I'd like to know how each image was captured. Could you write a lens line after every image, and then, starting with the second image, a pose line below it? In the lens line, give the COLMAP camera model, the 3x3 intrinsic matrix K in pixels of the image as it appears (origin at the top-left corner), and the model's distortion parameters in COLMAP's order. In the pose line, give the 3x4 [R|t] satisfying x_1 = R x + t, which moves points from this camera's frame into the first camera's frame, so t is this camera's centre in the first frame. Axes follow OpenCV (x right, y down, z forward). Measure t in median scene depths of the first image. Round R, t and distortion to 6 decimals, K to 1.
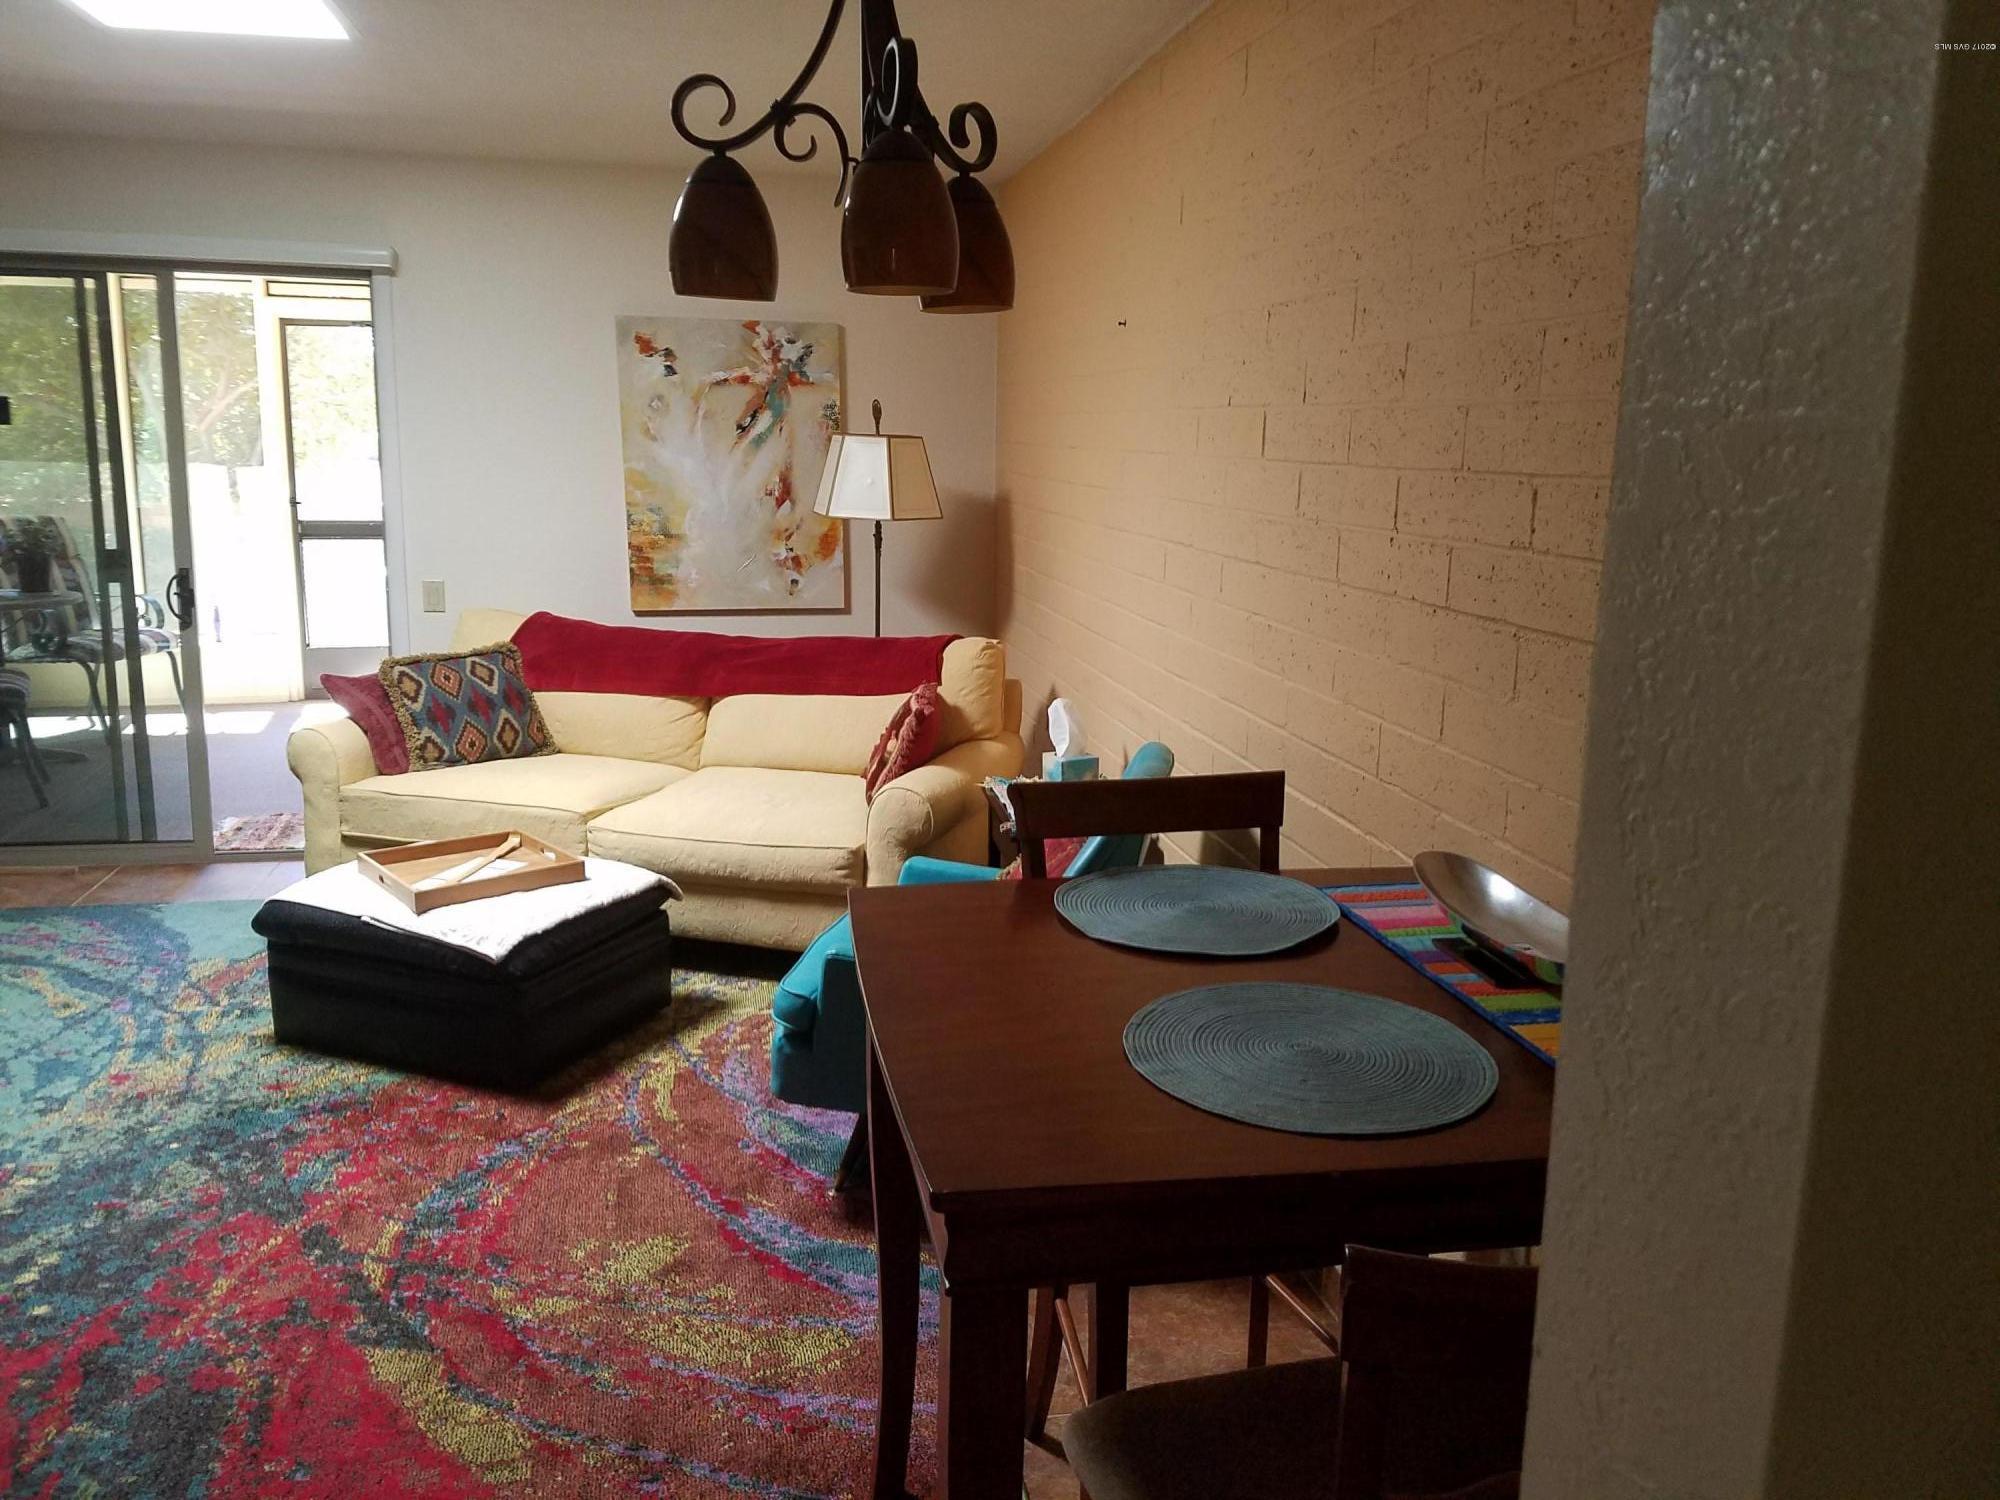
lens RADIAL K [[1464.2, 0, 994.6], [0, 1464.2, 711.5], [0, 0, 1]] dist [0.198693, -0.330280]
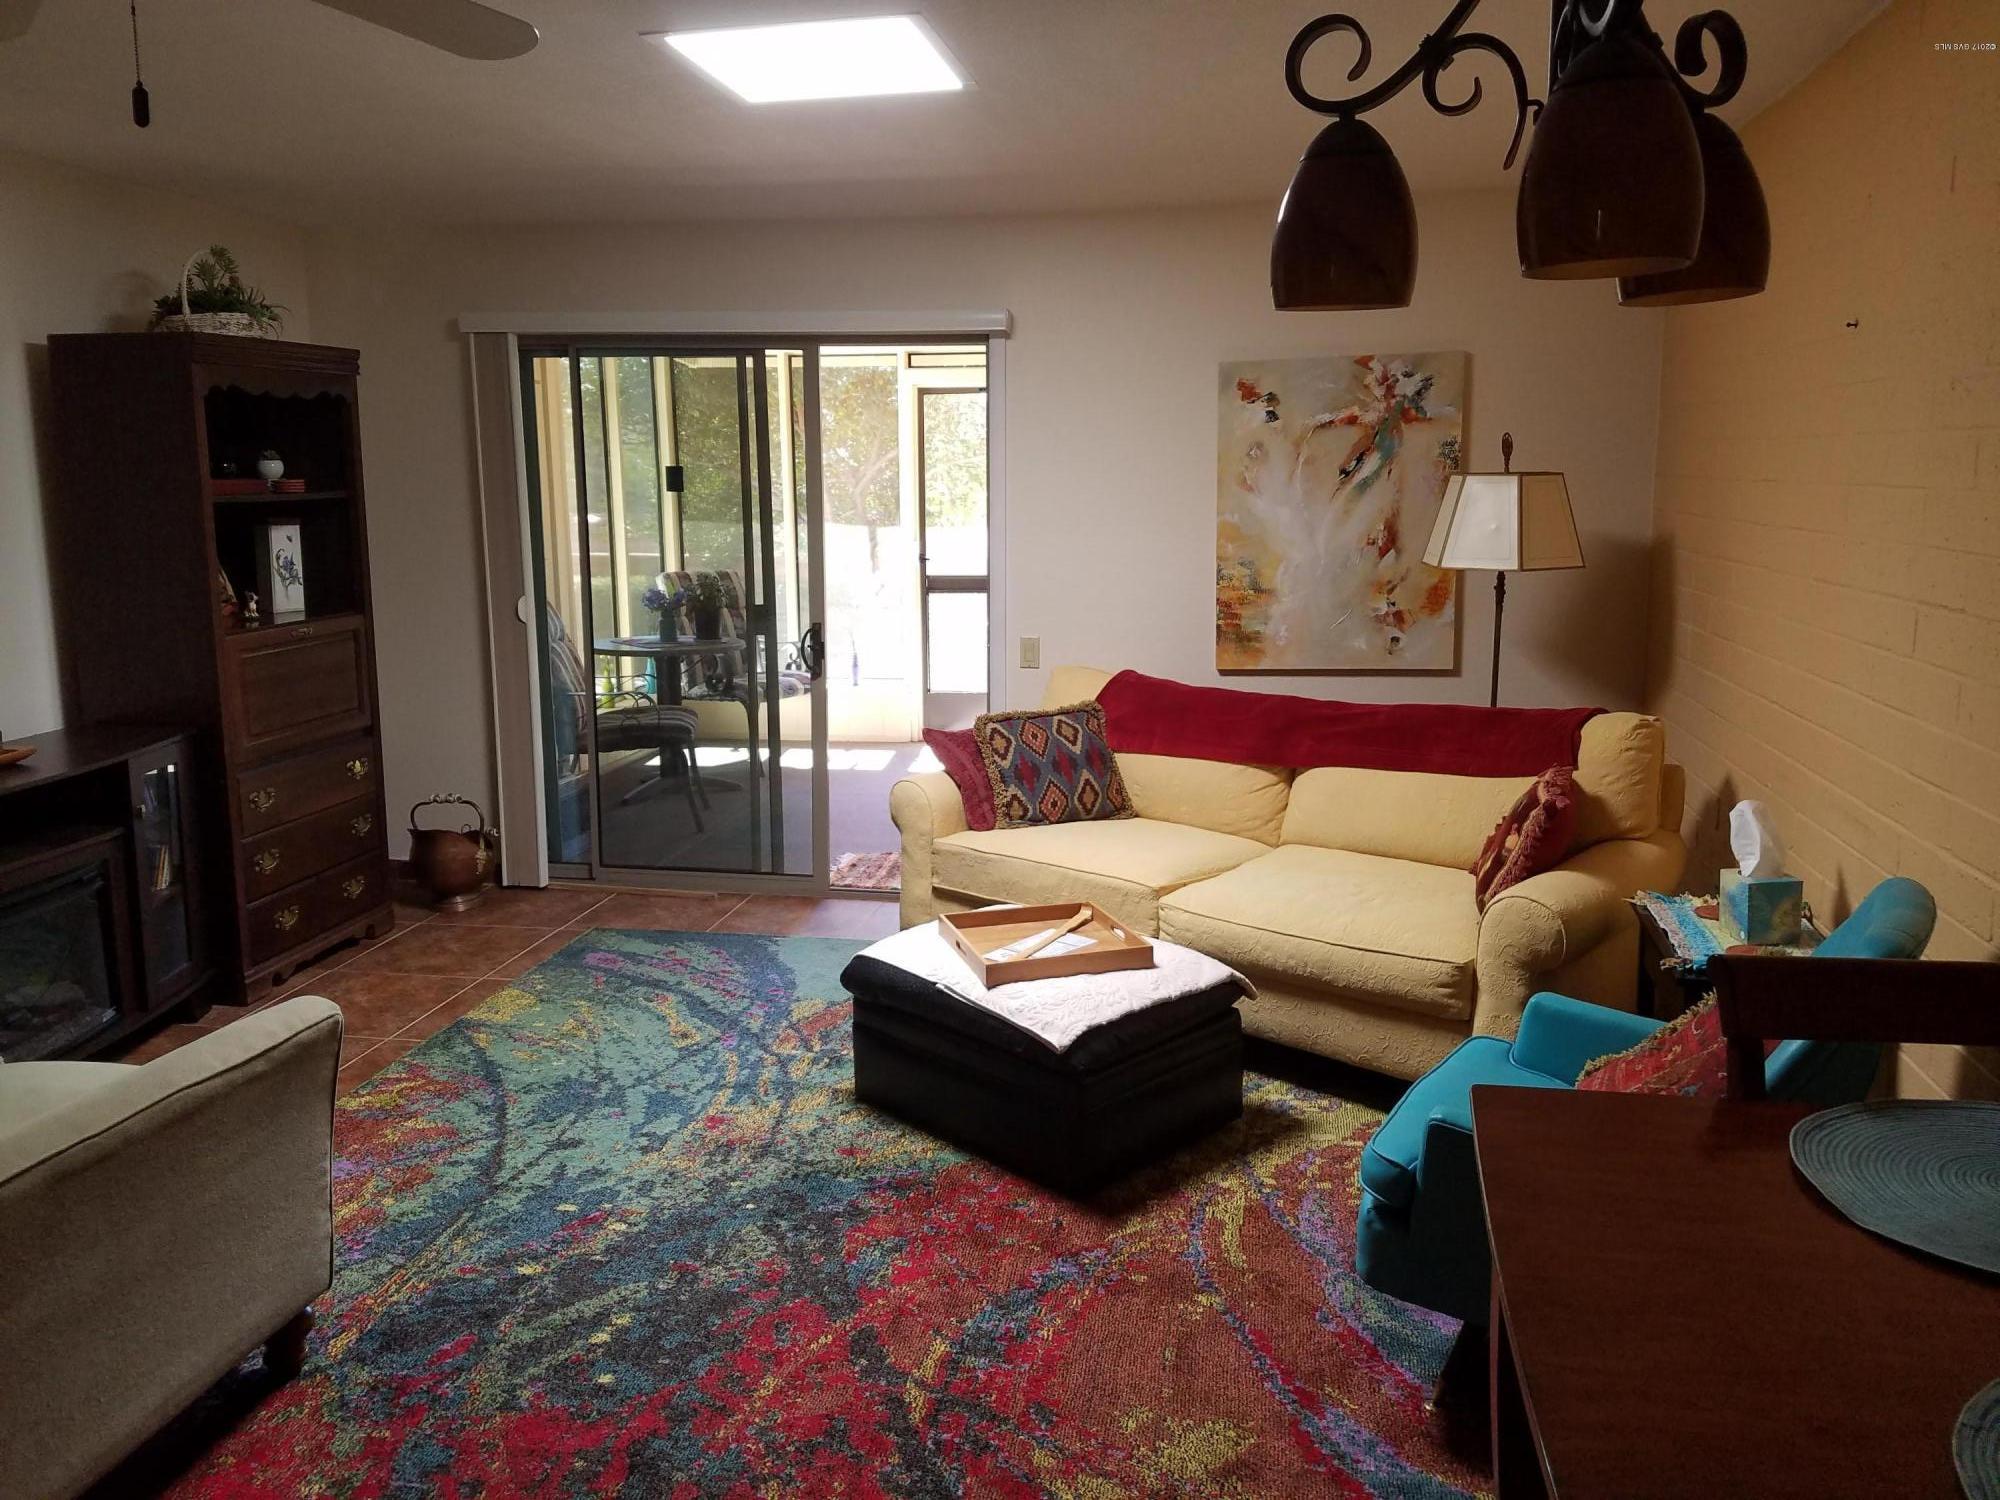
lens RADIAL K [[1464.2, 0, 994.6], [0, 1464.2, 711.5], [0, 0, 1]] dist [0.198693, -0.330280]
pose [[0.923032, 0.034284, -0.383192, -0.018214], [-0.045623, 0.998748, -0.020540, -0.019530], [0.382008, 0.036441, 0.923440, 0.095499]]
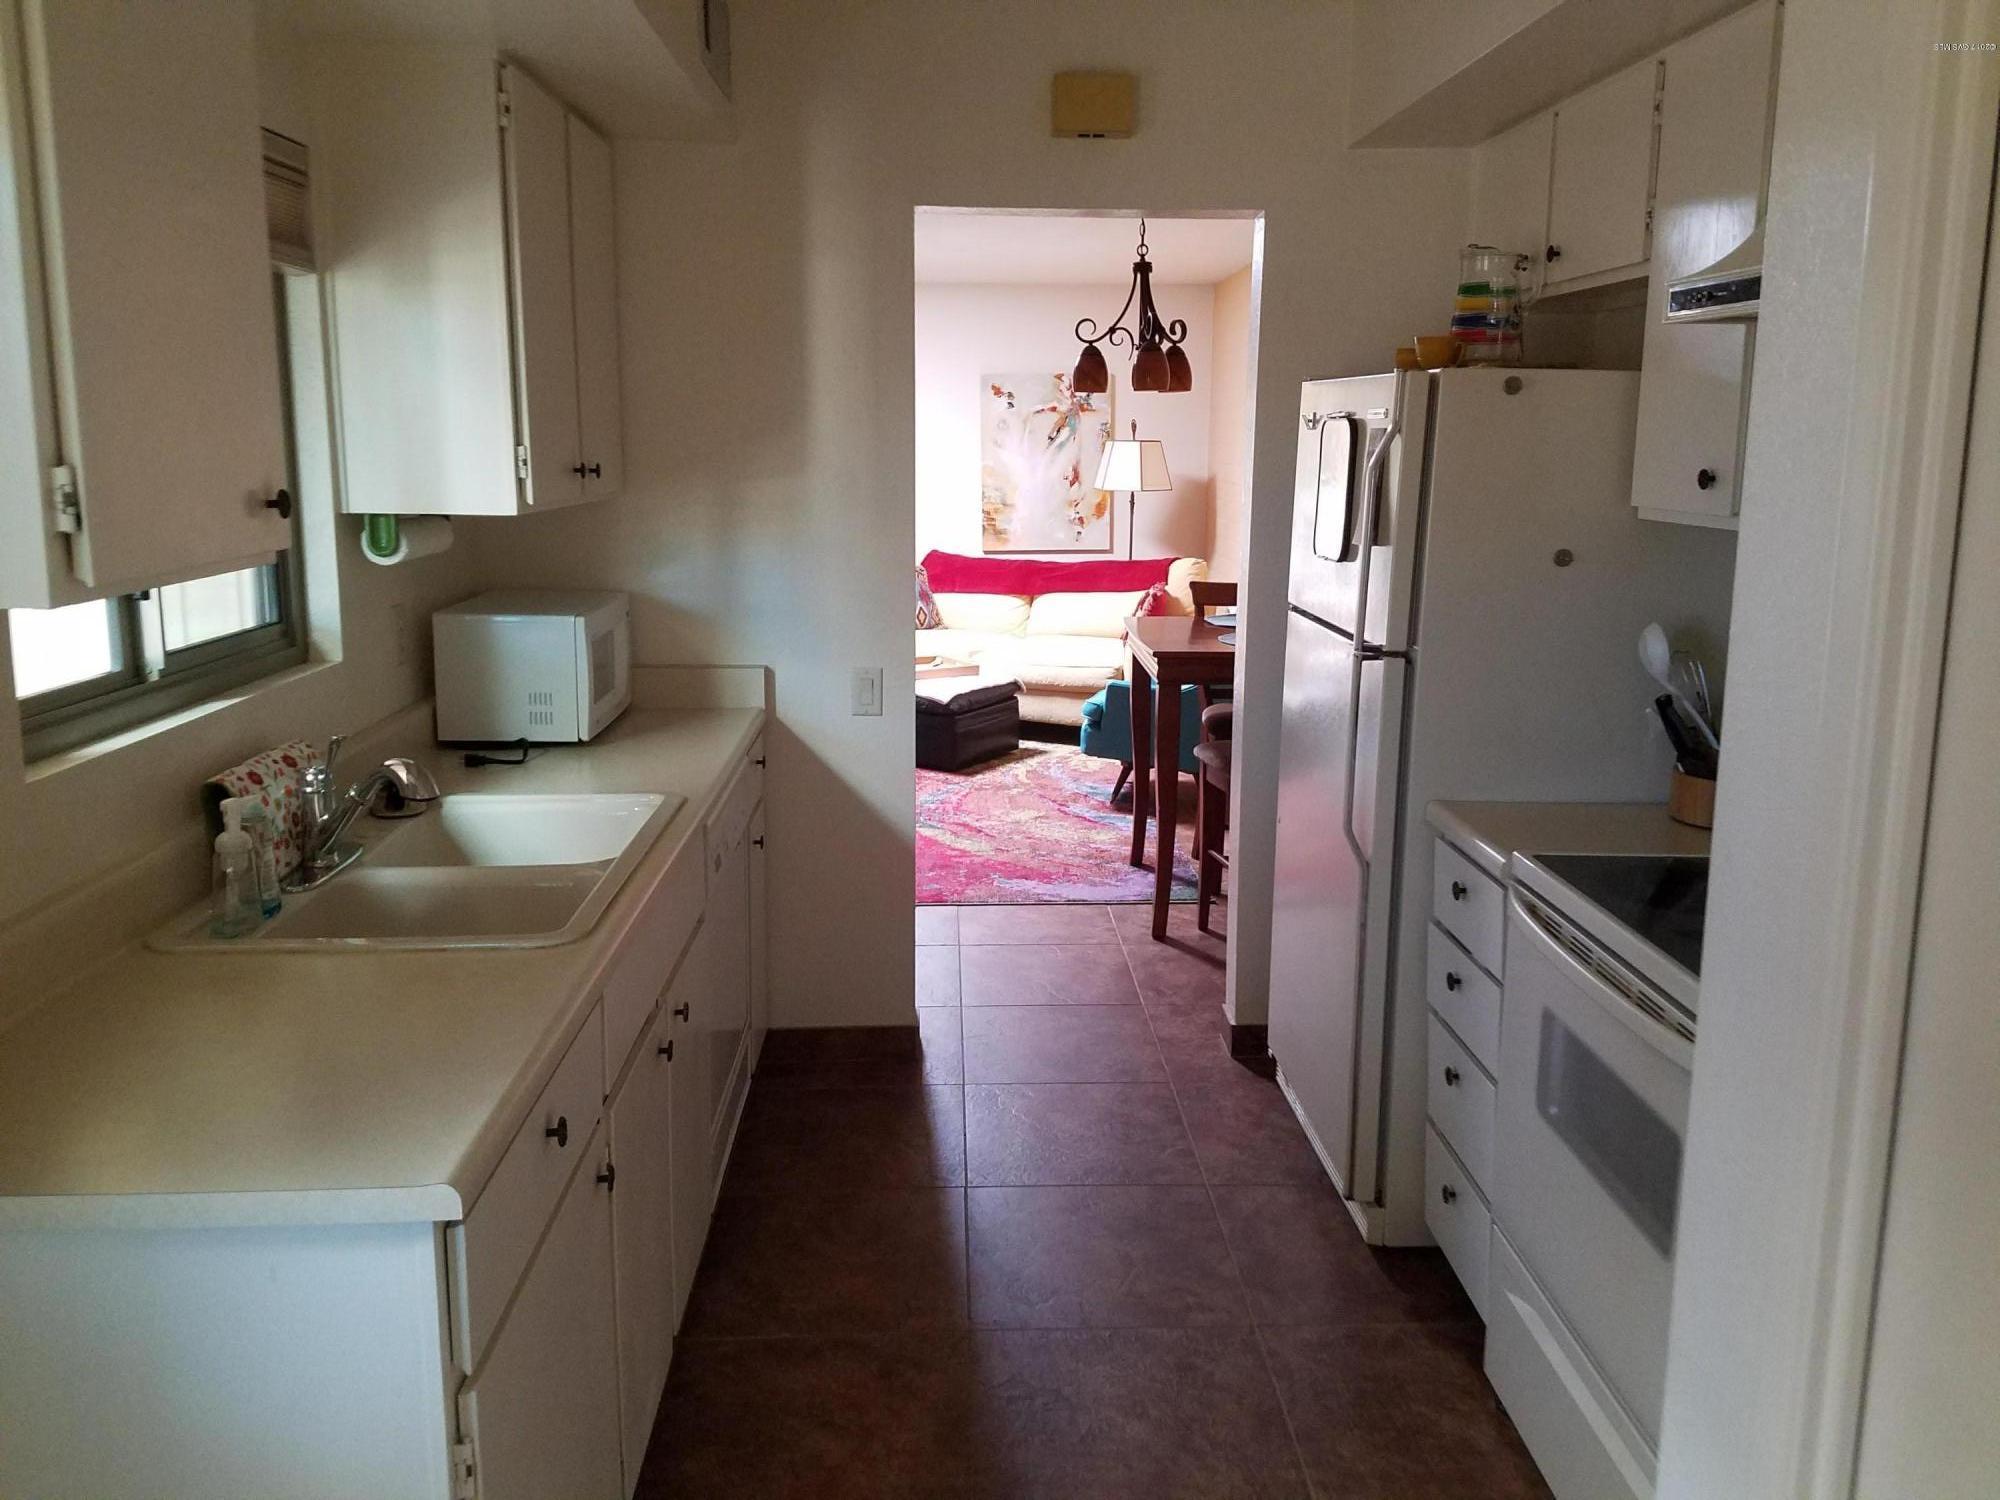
lens RADIAL K [[1390.6, 0, 1006.9], [0, 1390.6, 753.6], [0, 0, 1]] dist [0.043209, -0.000482]
pose [[0.987268, 0.022087, -0.157526, 0.041834], [-0.016956, 0.999283, 0.033842, 0.136738], [0.158161, -0.030740, 0.986935, -0.699204]]
